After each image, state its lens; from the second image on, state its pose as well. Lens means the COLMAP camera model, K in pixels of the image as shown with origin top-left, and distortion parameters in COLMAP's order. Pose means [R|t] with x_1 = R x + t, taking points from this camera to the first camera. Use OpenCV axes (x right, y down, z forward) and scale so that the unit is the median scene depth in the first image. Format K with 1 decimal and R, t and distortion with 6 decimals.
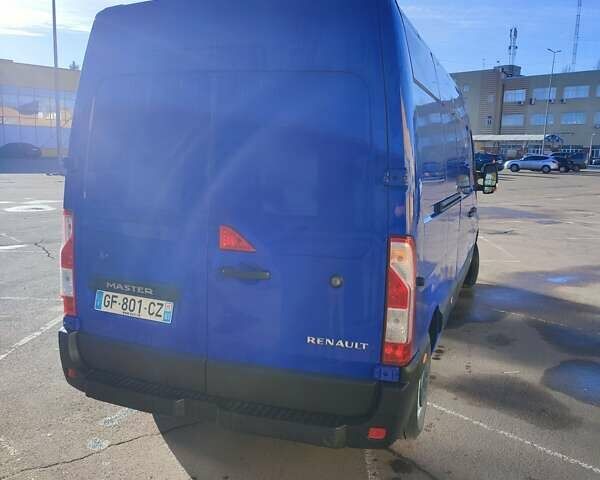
lens RADIAL K [[659.6, 0, 282.4], [0, 659.6, 240.9], [0, 0, 1]] dist [0.013708, 0.012035]
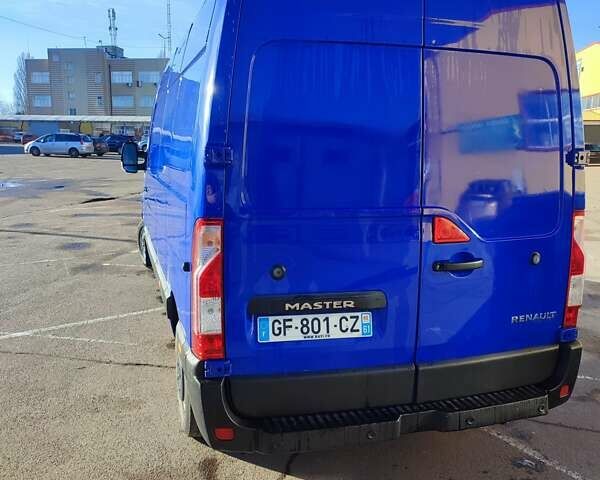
lens RADIAL K [[659.6, 0, 282.4], [0, 659.6, 240.9], [0, 0, 1]] dist [0.013708, 0.012035]
pose [[0.732082, -0.113520, 0.671691, -0.779546], [0.093903, 0.993421, 0.065550, -0.063078], [-0.674714, 0.015086, 0.737925, 0.416896]]
